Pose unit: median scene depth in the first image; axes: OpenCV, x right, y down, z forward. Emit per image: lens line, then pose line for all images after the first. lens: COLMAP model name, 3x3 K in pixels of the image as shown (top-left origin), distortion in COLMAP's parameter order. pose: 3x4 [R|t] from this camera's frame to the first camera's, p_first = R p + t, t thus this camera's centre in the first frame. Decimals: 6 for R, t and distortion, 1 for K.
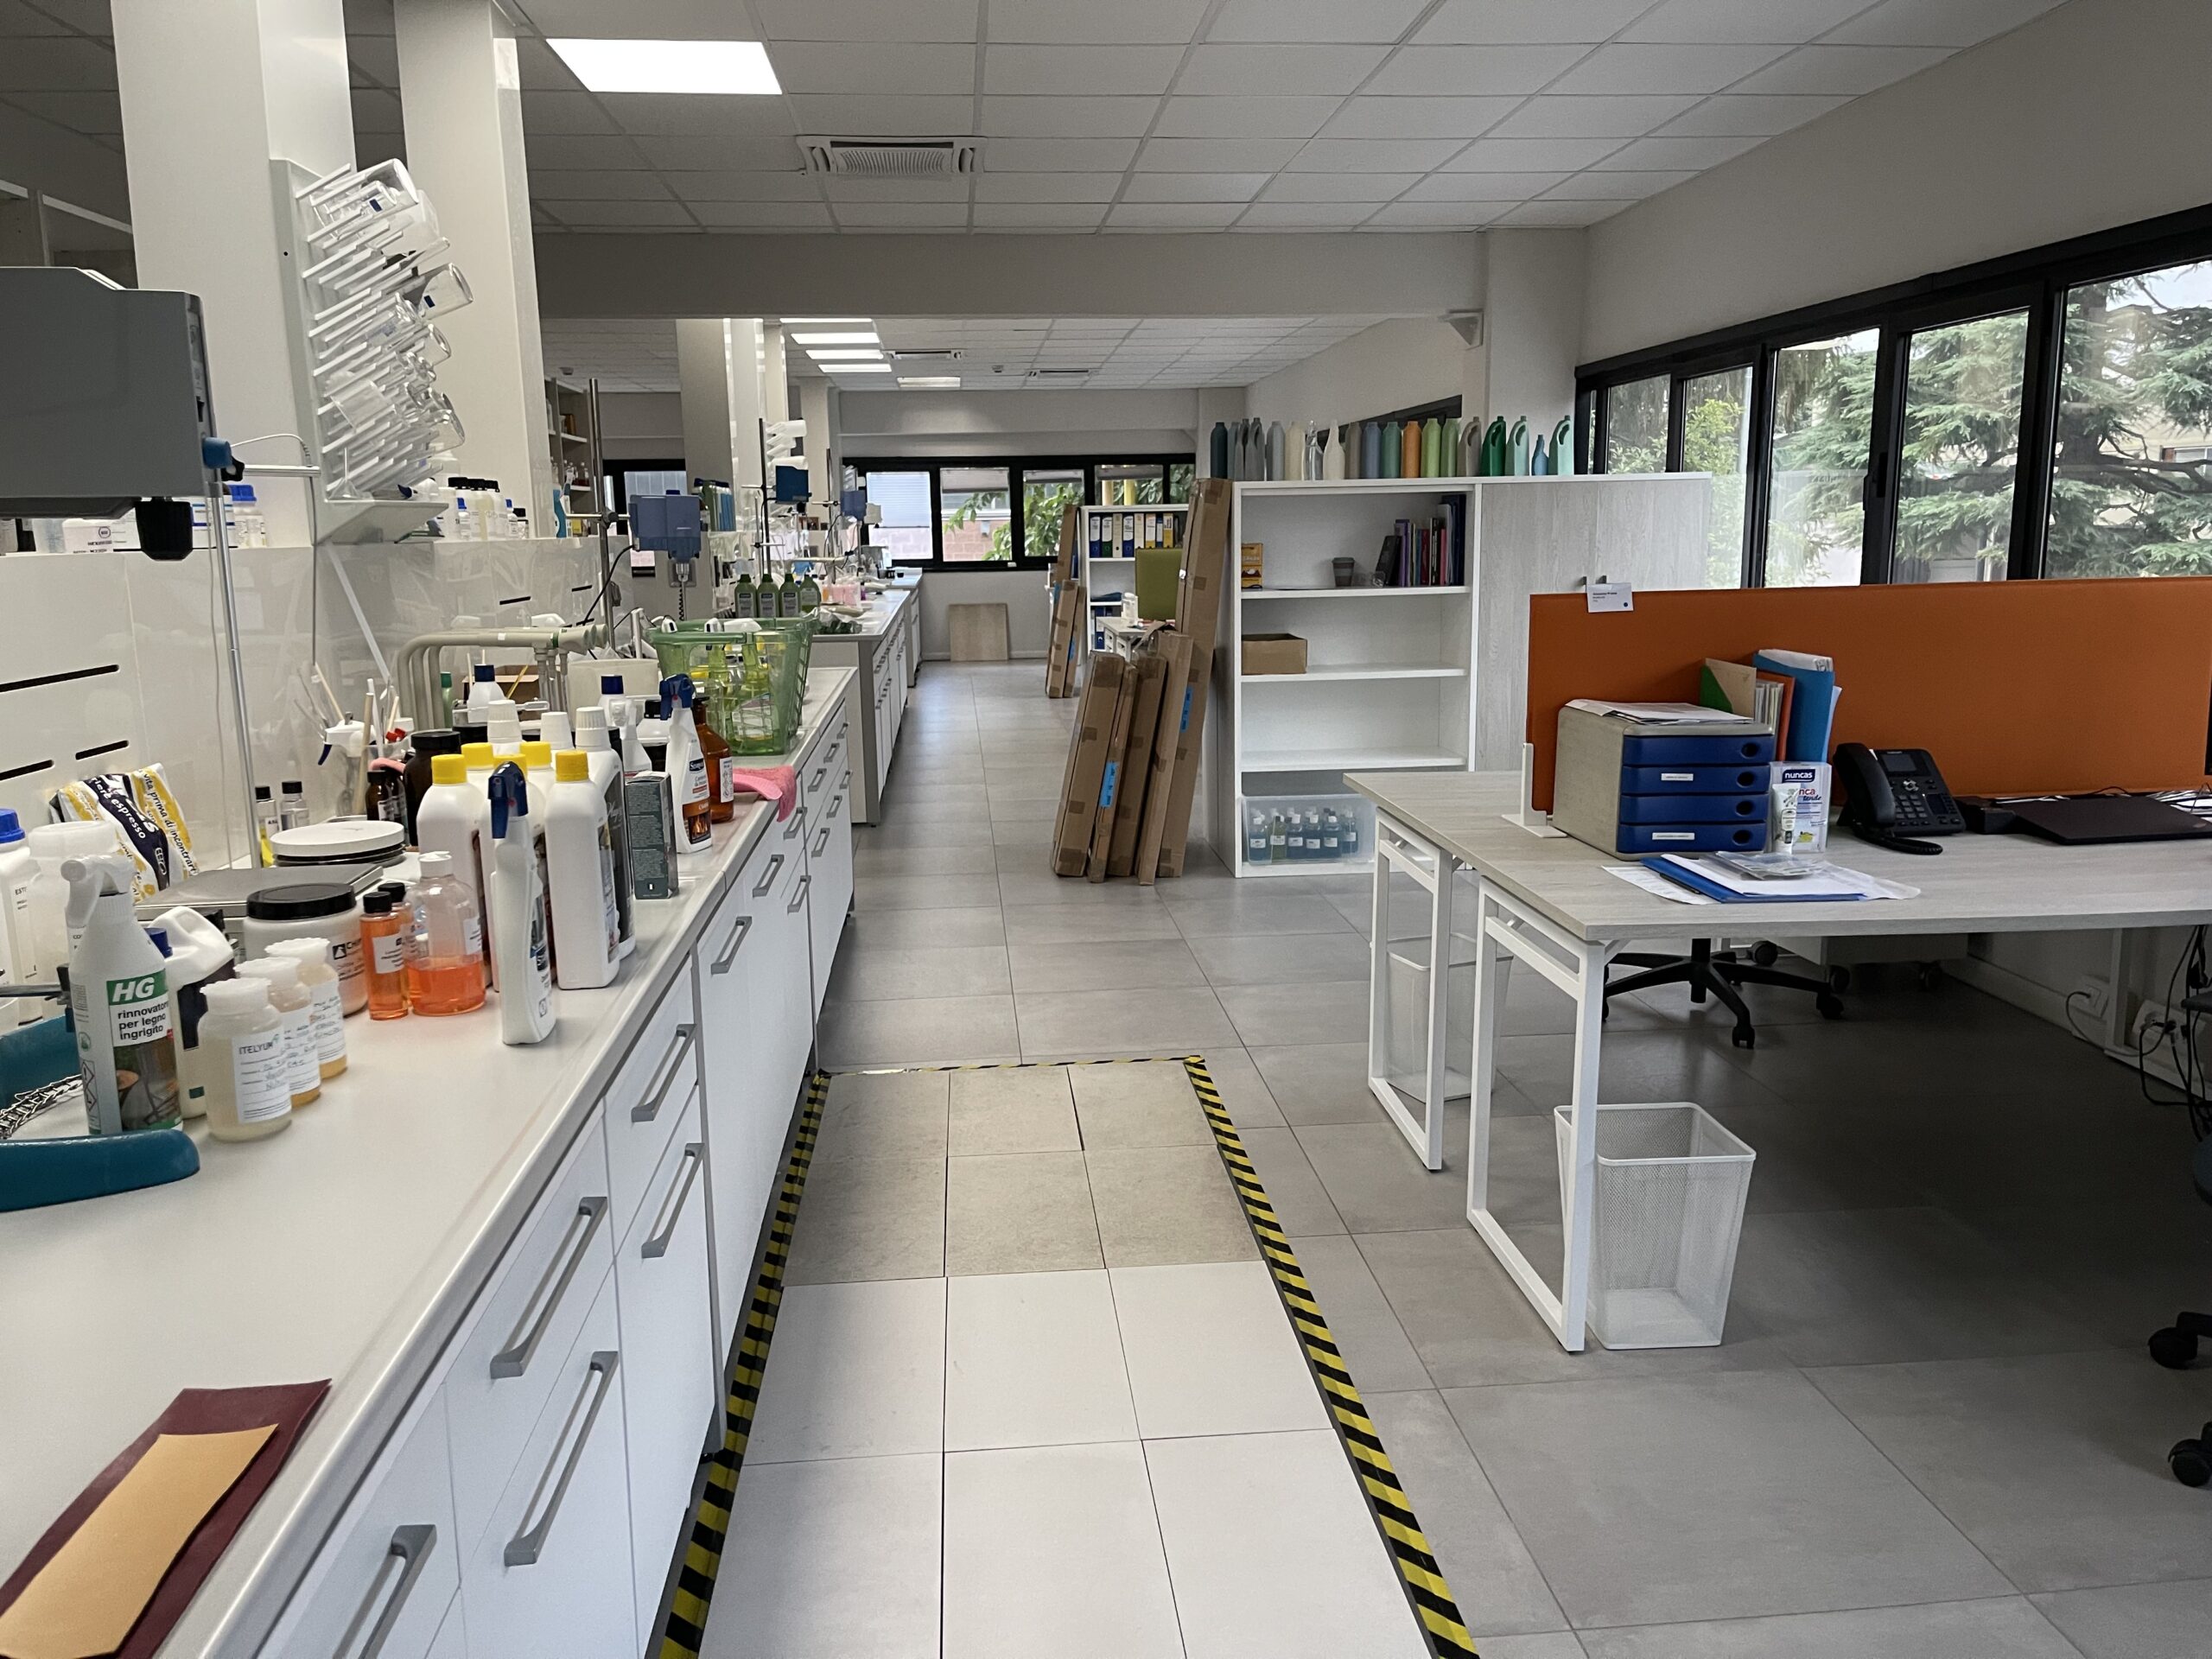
lens RADIAL K [[1678.7, 0, 1130.6], [0, 1678.7, 837.6], [0, 0, 1]] dist [0.048455, -0.040804]
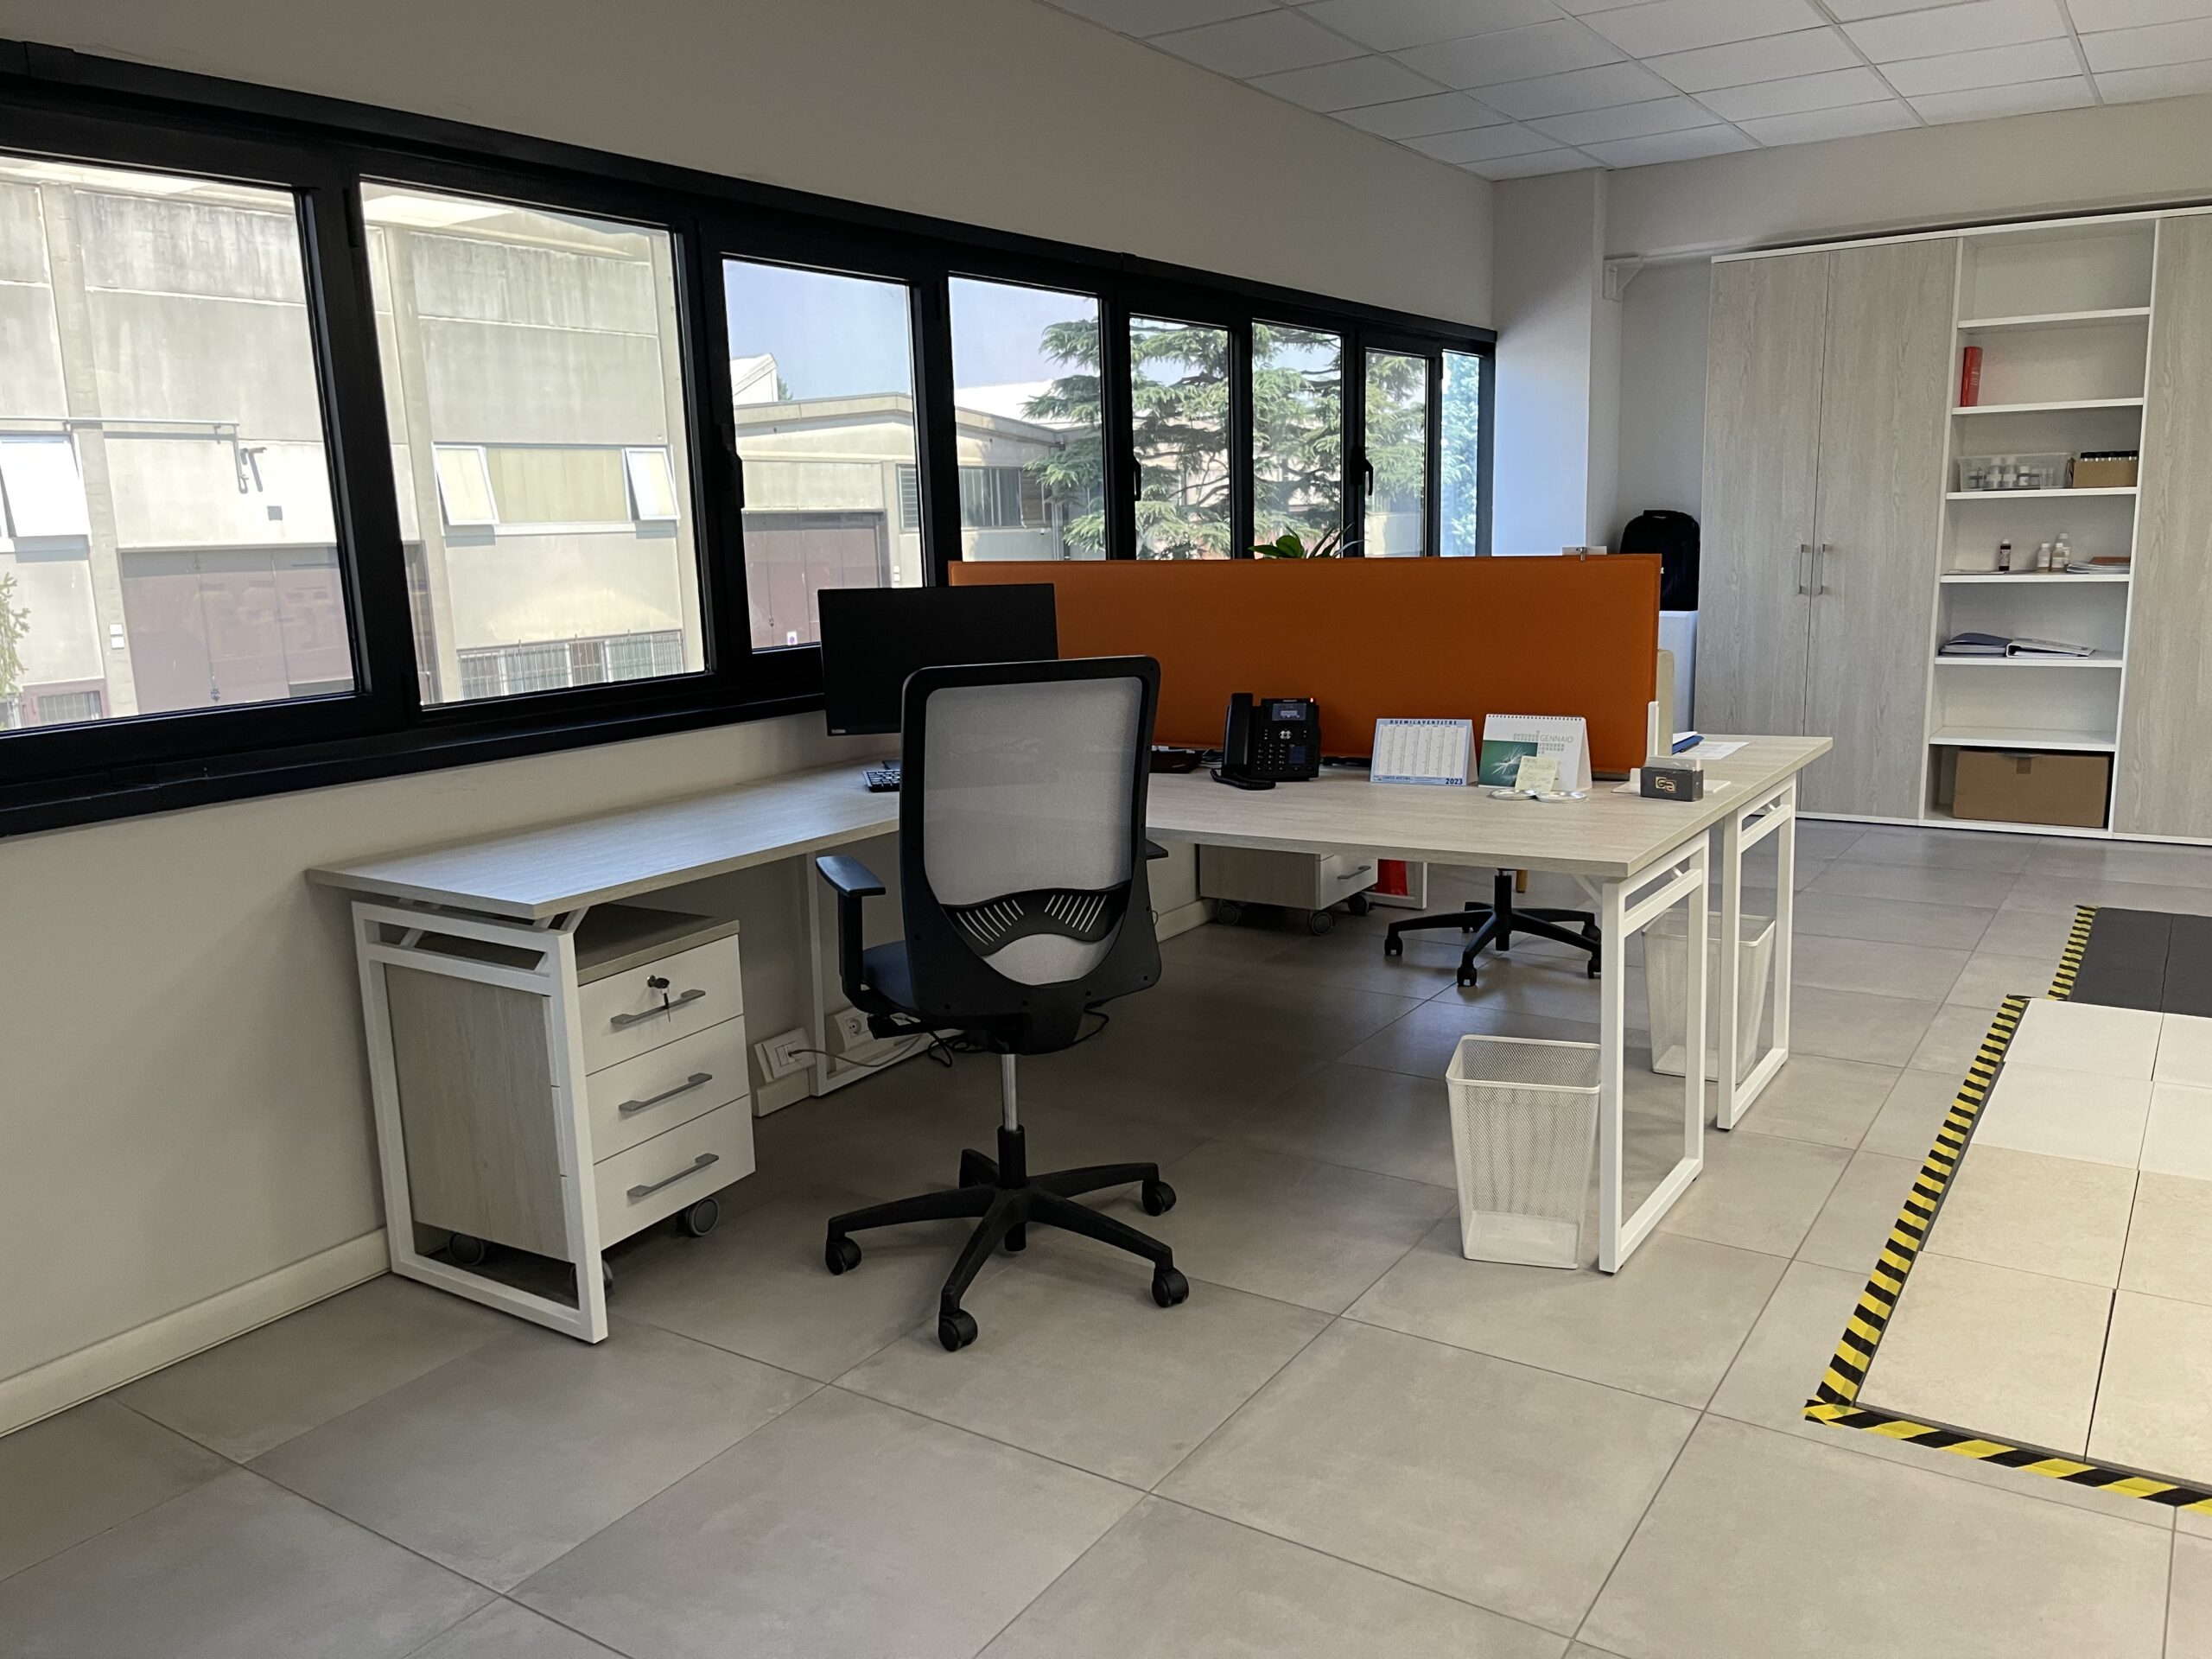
lens RADIAL K [[1678.7, 0, 1130.6], [0, 1678.7, 837.6], [0, 0, 1]] dist [0.048455, -0.040804]
pose [[-0.779448, -0.079726, 0.621373, -0.122704], [0.154965, 0.936507, 0.314548, -0.272525], [-0.606998, 0.341465, -0.717604, 1.538659]]
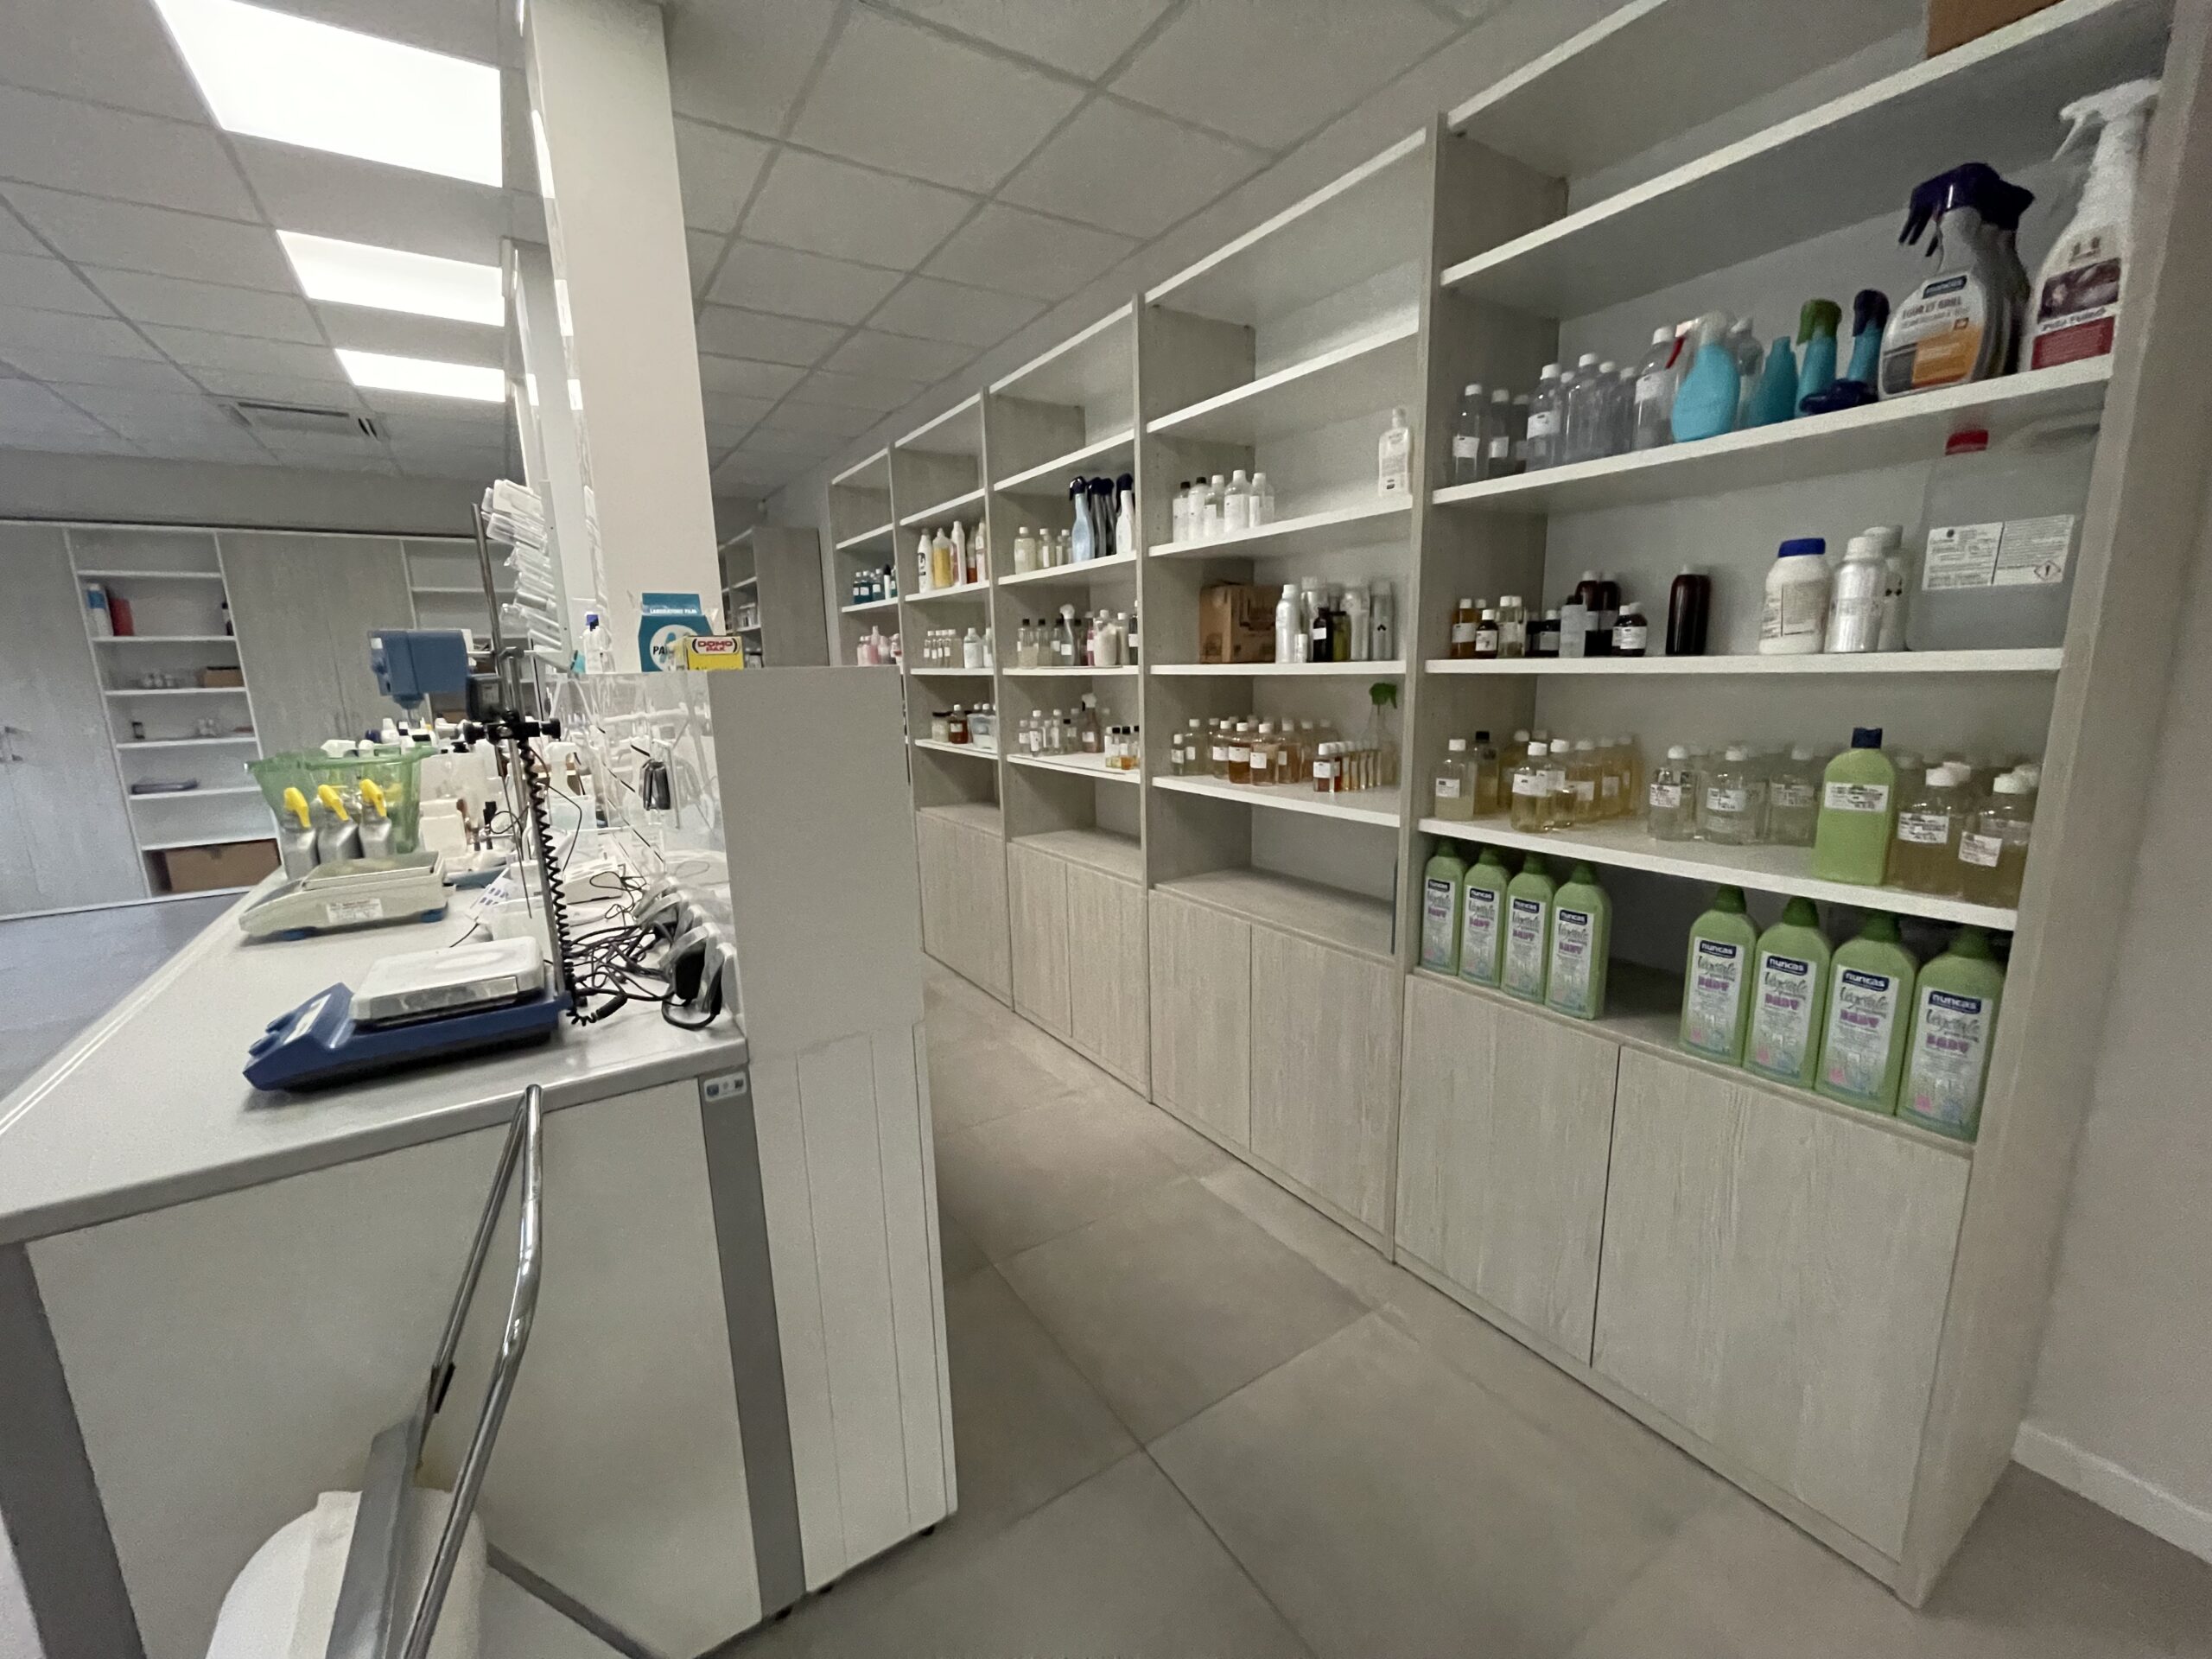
lens RADIAL K [[900.0, 0, 1101.1], [0, 900.0, 840.2], [0, 0, 1]] dist [-0.001763, -0.000205]
pose [[-0.889321, 0.126892, -0.439326, -0.386985], [-0.045216, 0.931619, 0.360614, -0.290682], [0.455043, 0.340566, -0.822770, 1.628456]]
